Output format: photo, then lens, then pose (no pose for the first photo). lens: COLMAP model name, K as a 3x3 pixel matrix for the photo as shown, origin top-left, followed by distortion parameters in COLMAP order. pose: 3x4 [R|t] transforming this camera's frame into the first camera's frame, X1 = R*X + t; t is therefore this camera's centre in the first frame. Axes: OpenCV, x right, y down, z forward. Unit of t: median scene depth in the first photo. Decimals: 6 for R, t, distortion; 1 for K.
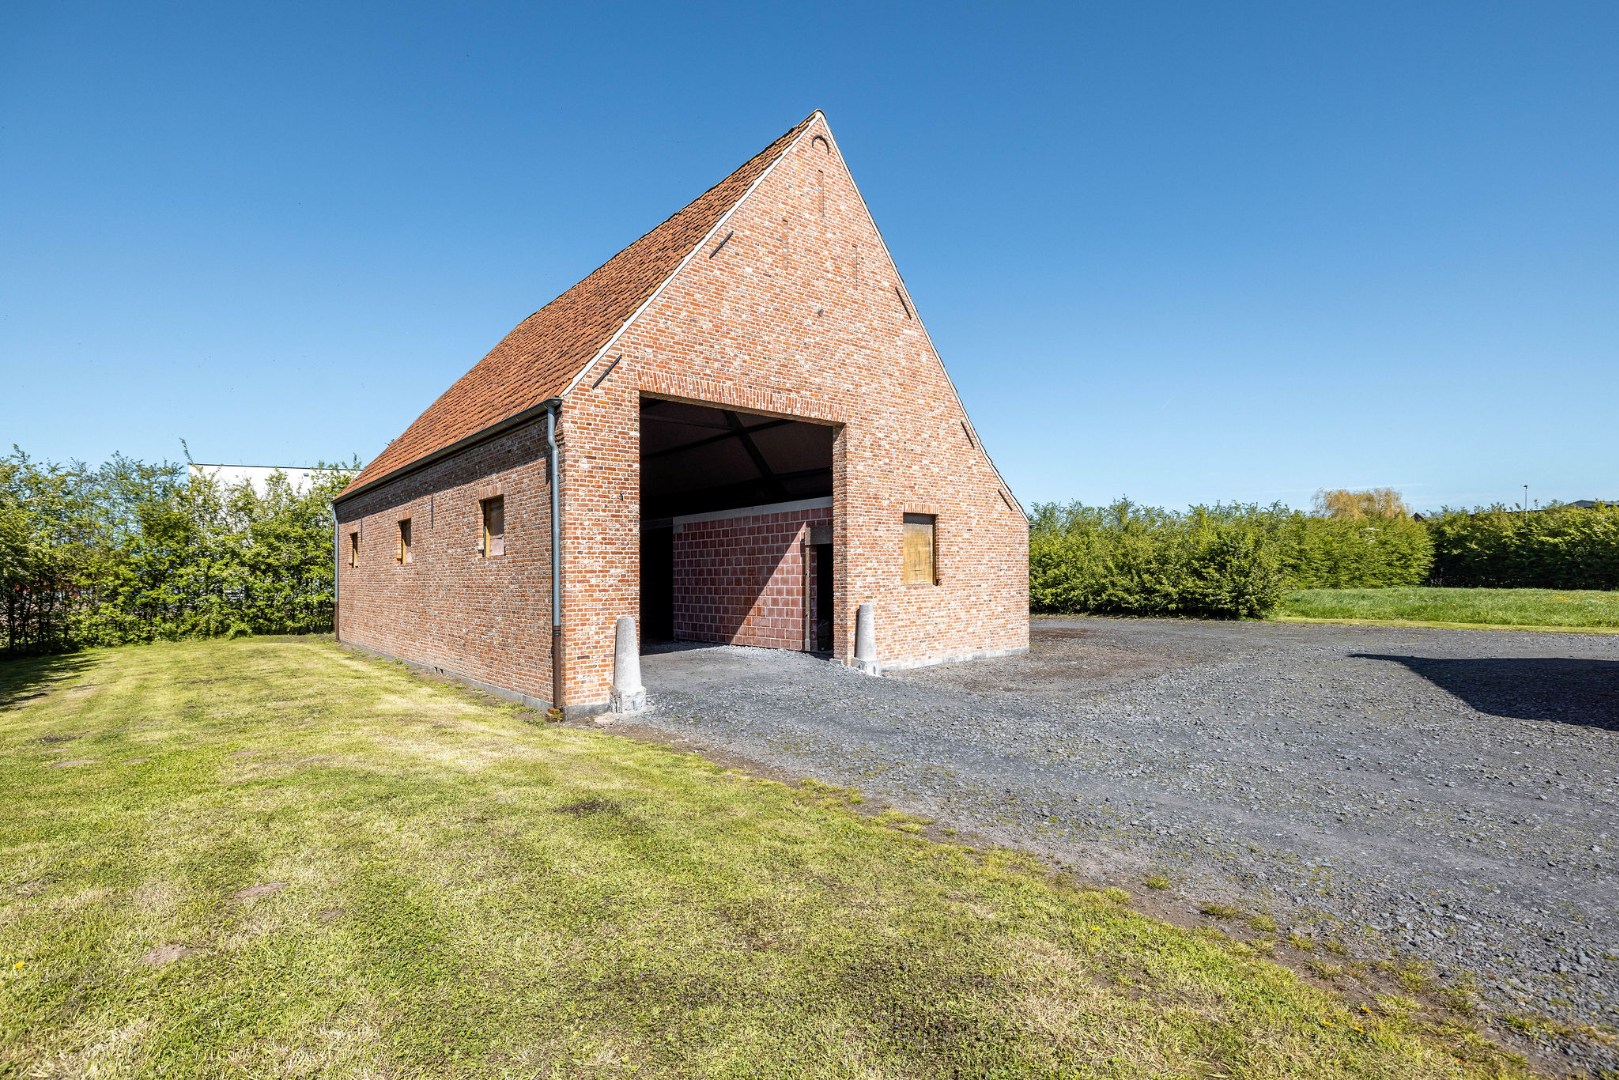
lens RADIAL K [[765.1, 0, 813.2], [0, 765.1, 585.4], [0, 0, 1]] dist [-0.004732, -0.000381]
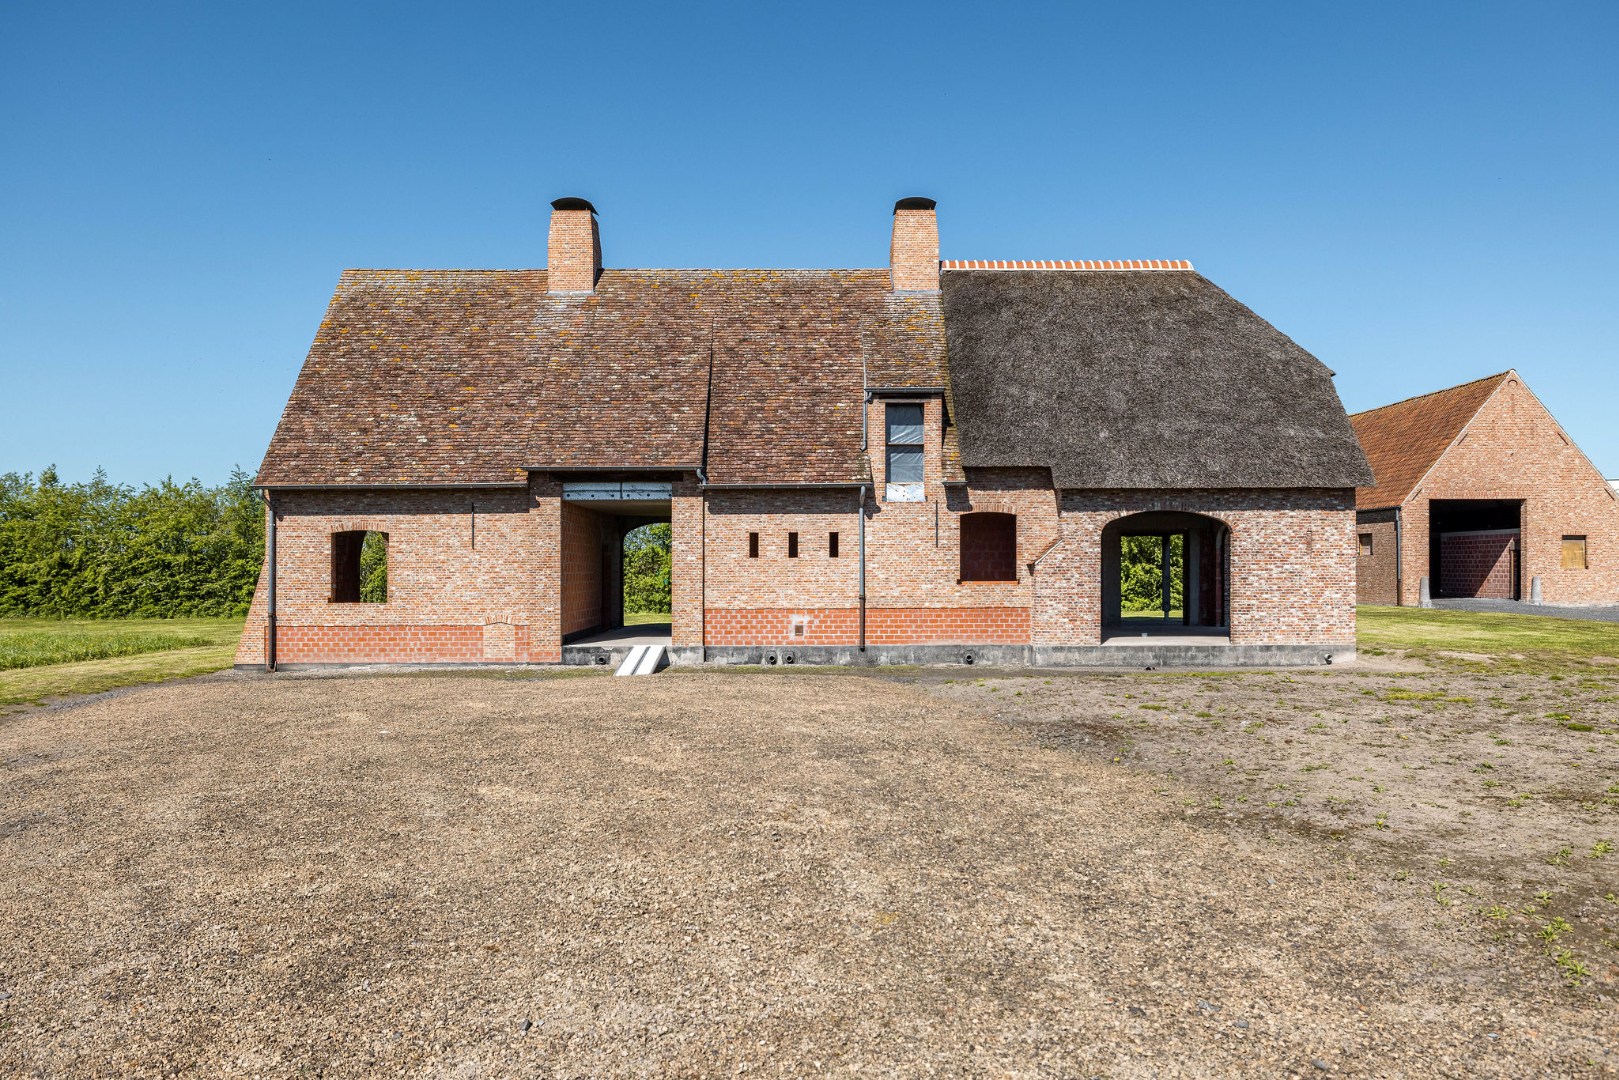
lens RADIAL K [[1090.0, 0, 809.4], [0, 1090.0, 536.0], [0, 0, 1]] dist [0.004318, 0.001663]
pose [[0.763155, -0.005626, -0.646191, 0.333878], [-0.018948, 0.999337, -0.031078, 0.030200], [0.645938, 0.035961, 0.762543, -1.873085]]
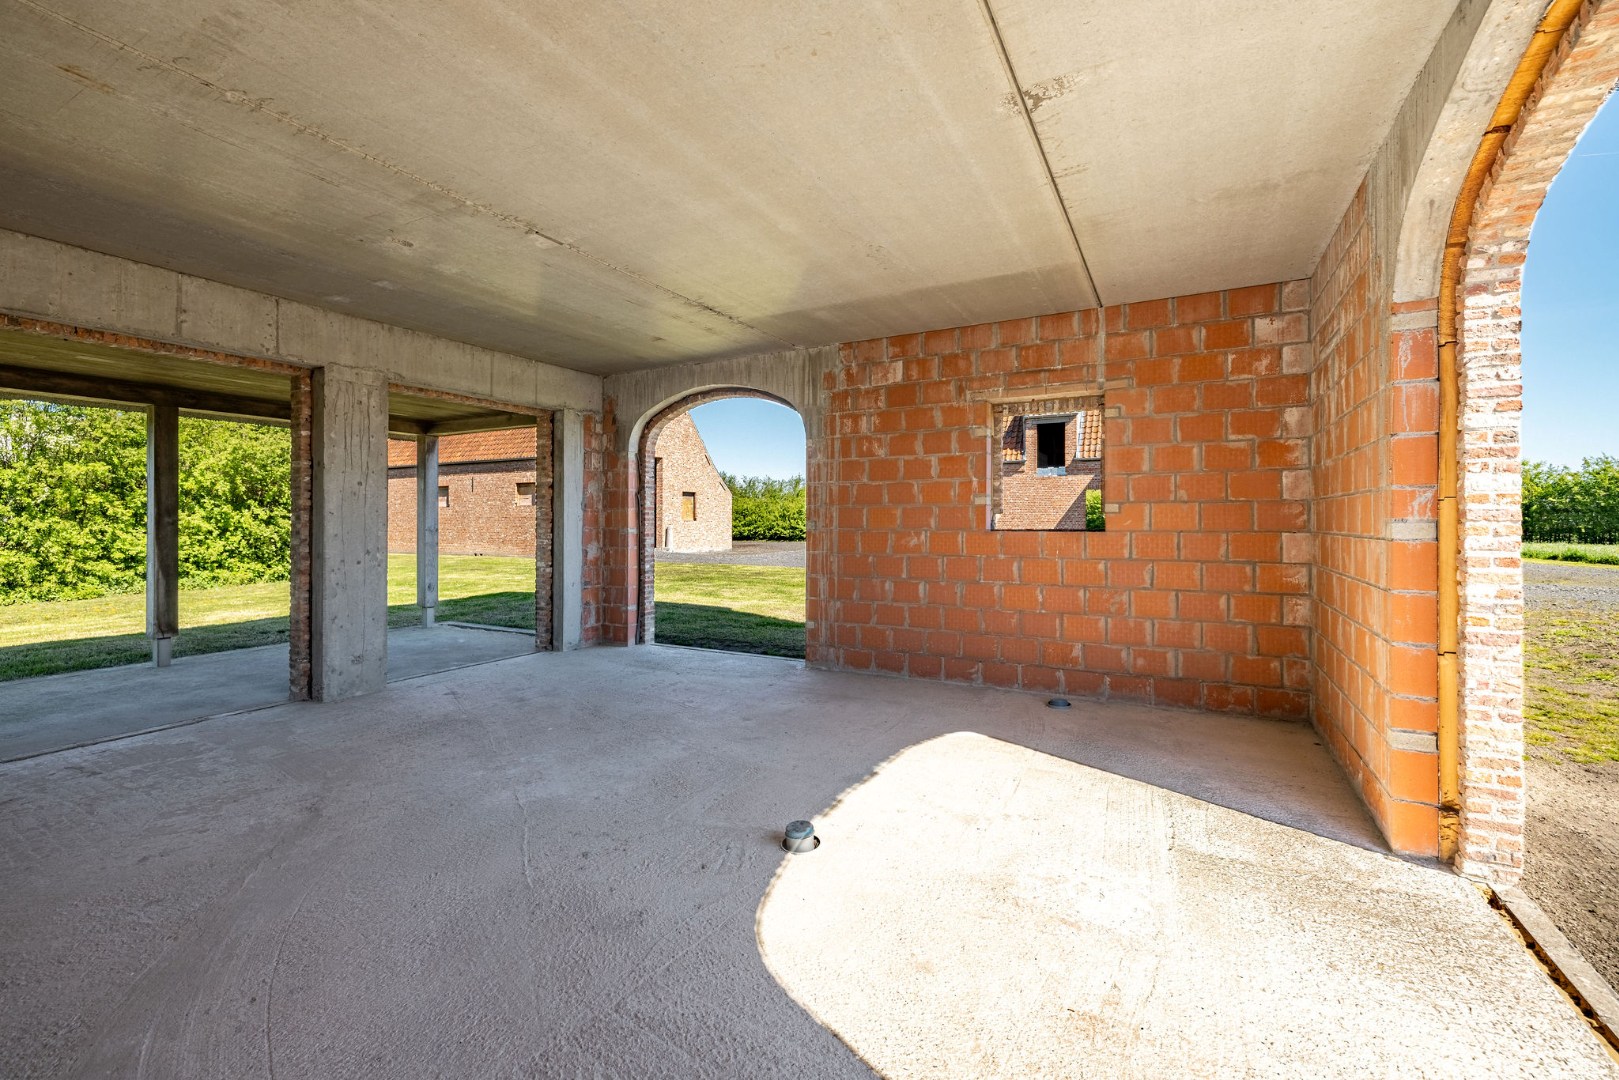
lens RADIAL K [[694.0, 0, 799.1], [0, 694.0, 530.0], [0, 0, 1]] dist [0.004669, 0.000654]
pose [[0.940564, 0.010340, 0.339460, -0.201842], [-0.007940, 0.999933, -0.008459, 0.032732], [-0.339525, 0.005262, 0.940582, -0.872814]]
